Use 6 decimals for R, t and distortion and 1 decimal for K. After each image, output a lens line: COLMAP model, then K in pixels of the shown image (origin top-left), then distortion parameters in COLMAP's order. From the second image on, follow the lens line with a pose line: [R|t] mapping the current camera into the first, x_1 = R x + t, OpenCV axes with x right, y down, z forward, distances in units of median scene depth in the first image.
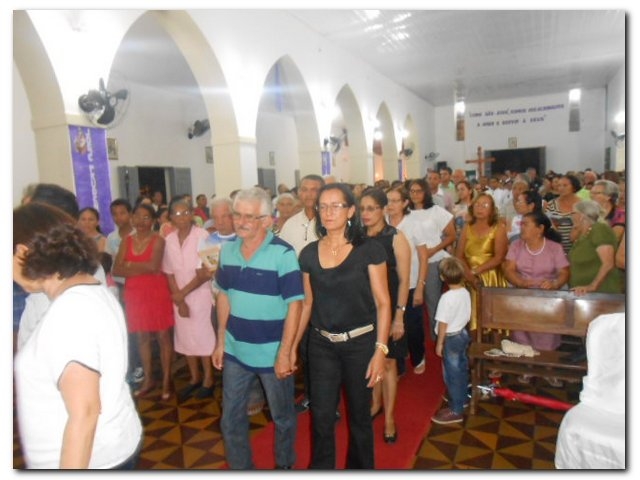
lens RADIAL K [[482.7, 0, 318.2], [0, 482.7, 238.3], [0, 0, 1]] dist [-0.031383, 0.048200]
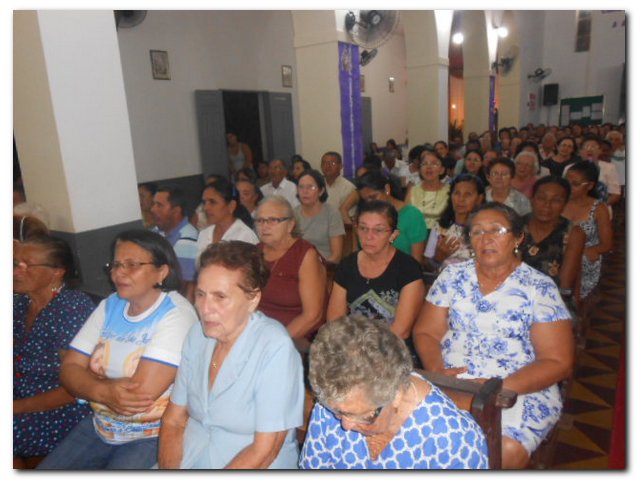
lens RADIAL K [[482.7, 0, 317.5], [0, 482.7, 256.1], [0, 0, 1]] dist [-0.031383, 0.048200]
pose [[0.989633, 0.030041, -0.140441, 0.066624], [-0.007747, 0.987621, 0.156666, -0.047959], [0.143409, -0.153954, 0.977616, 0.547243]]
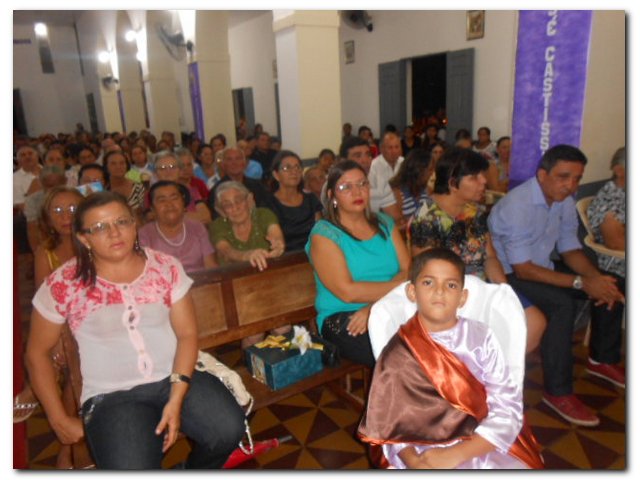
lens RADIAL K [[482.7, 0, 317.7], [0, 482.7, 241.6], [0, 0, 1]] dist [-0.031383, 0.048200]
pose [[0.543745, -0.196970, 0.815809, 0.034835], [0.116405, 0.980373, 0.159117, -0.001564], [-0.831138, 0.008445, 0.556002, 0.198109]]
